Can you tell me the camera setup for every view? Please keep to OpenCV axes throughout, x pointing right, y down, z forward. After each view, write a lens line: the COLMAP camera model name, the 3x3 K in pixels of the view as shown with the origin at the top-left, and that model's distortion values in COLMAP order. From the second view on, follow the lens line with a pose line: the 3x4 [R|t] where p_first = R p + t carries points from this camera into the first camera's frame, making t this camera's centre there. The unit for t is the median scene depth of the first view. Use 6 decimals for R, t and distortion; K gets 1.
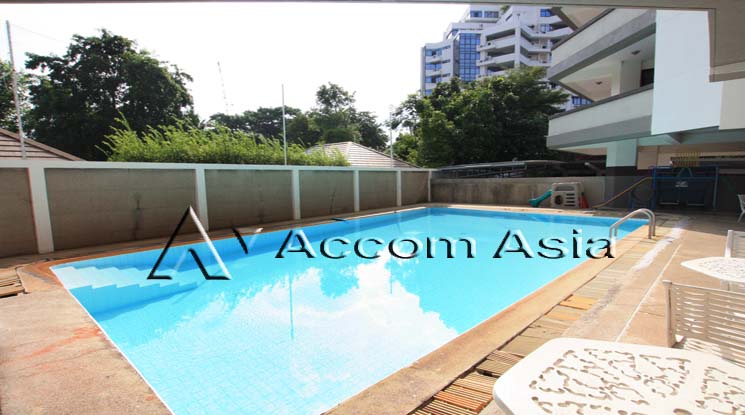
lens RADIAL K [[344.5, 0, 368.8], [0, 344.5, 206.0], [0, 0, 1]] dist [0.012423, 0.000155]
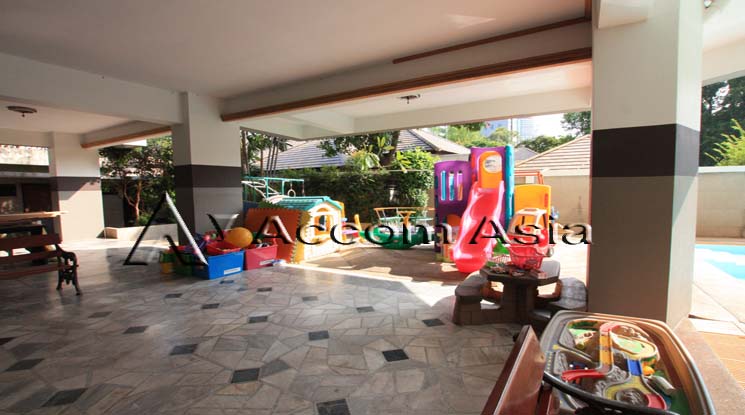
lens RADIAL K [[344.5, 0, 370.9], [0, 344.5, 209.5], [0, 0, 1]] dist [0.012423, 0.000155]
pose [[0.243064, 0.073935, -0.967189, 0.044637], [-0.079497, 0.995255, 0.056102, 0.021315], [0.966747, 0.063252, 0.247788, -0.206674]]
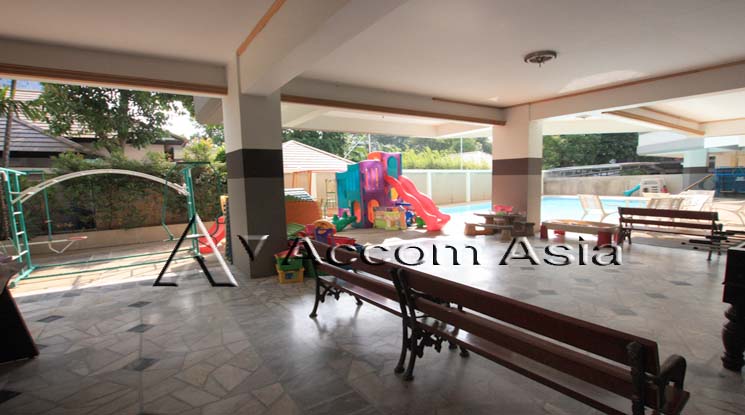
lens RADIAL K [[344.5, 0, 376.3], [0, 344.5, 208.6], [0, 0, 1]] dist [0.012423, 0.000155]
pose [[0.980404, 0.008877, -0.196795, -0.276718], [-0.008579, 0.999960, 0.002365, 0.064917], [0.196808, -0.000630, 0.980442, -0.663627]]
